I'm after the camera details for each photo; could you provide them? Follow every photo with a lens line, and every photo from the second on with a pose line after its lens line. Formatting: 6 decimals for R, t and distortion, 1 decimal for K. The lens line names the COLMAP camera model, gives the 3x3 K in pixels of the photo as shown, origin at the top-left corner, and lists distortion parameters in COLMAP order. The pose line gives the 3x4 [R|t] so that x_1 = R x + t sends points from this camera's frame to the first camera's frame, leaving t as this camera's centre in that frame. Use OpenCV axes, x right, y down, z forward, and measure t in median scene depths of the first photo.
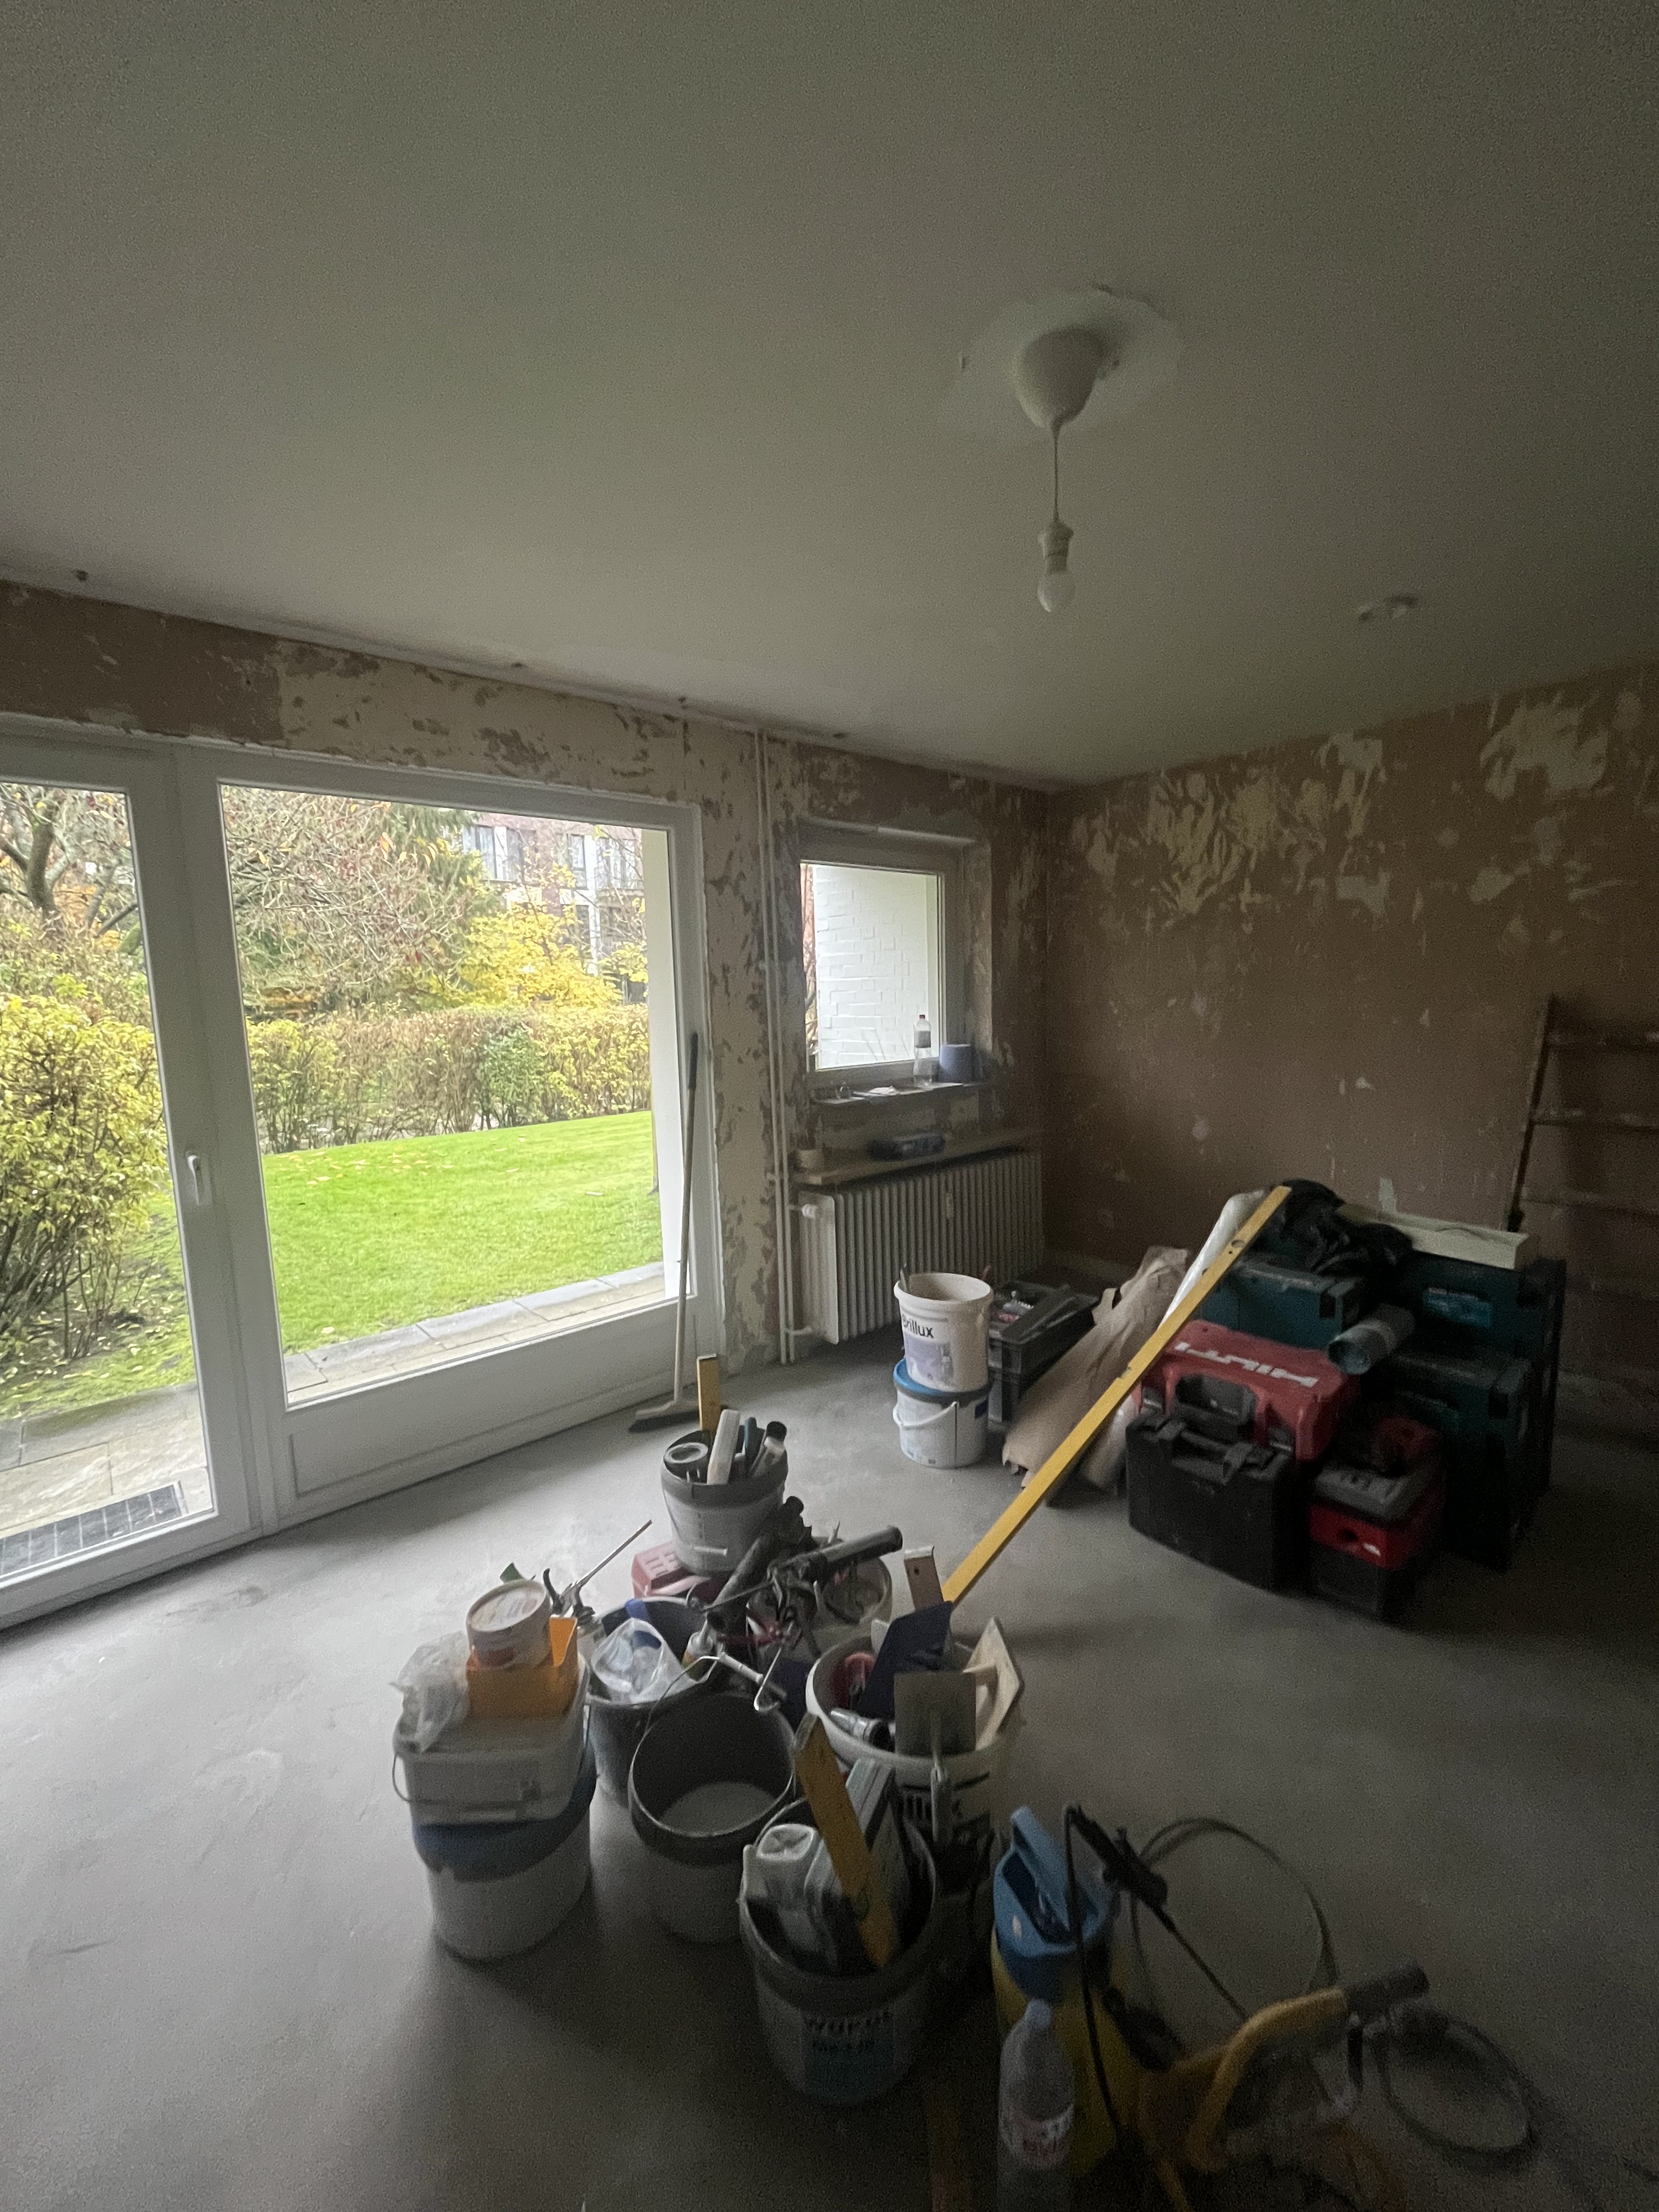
lens RADIAL K [[884.5, 0, 826.1], [0, 884.5, 1106.5], [0, 0, 1]] dist [-0.001046, -0.000245]
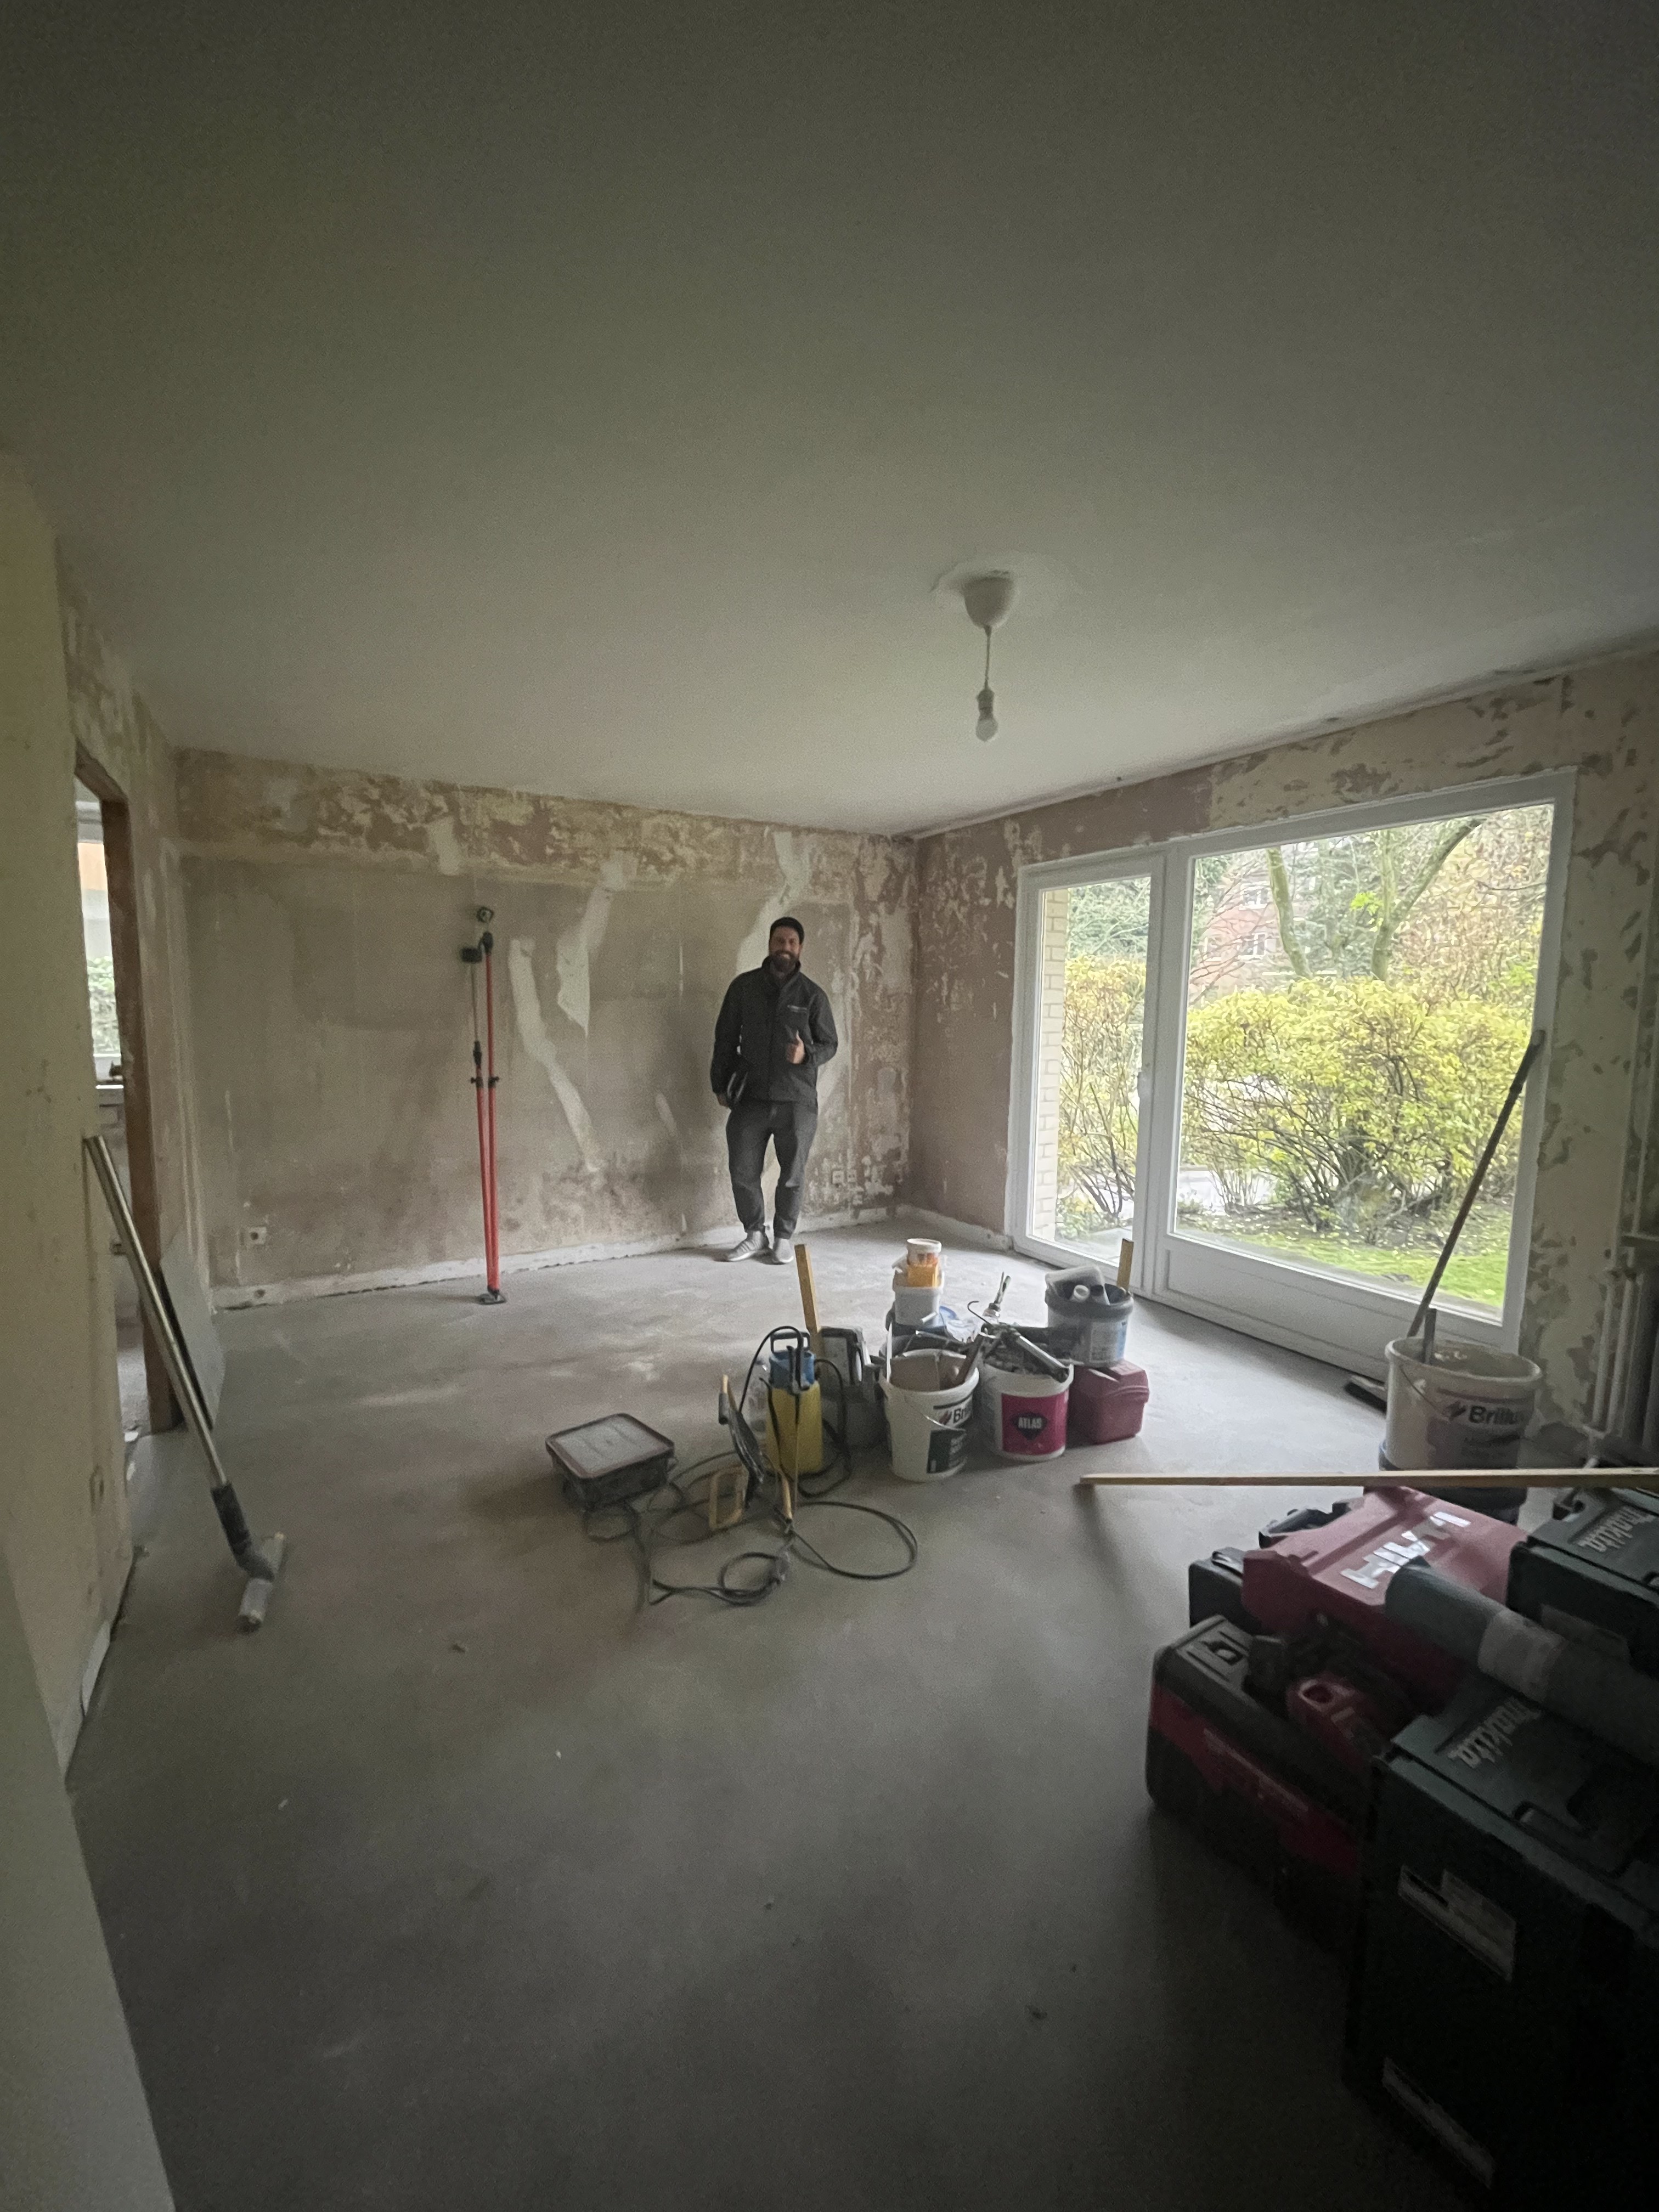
lens RADIAL K [[884.5, 0, 824.5], [0, 884.5, 1104.8], [0, 0, 1]] dist [-0.001046, -0.000245]
pose [[-0.173081, 0.142974, -0.974475, 0.995479], [-0.127238, 0.977871, 0.166072, -0.078886], [0.976654, 0.152734, -0.151059, 0.536825]]
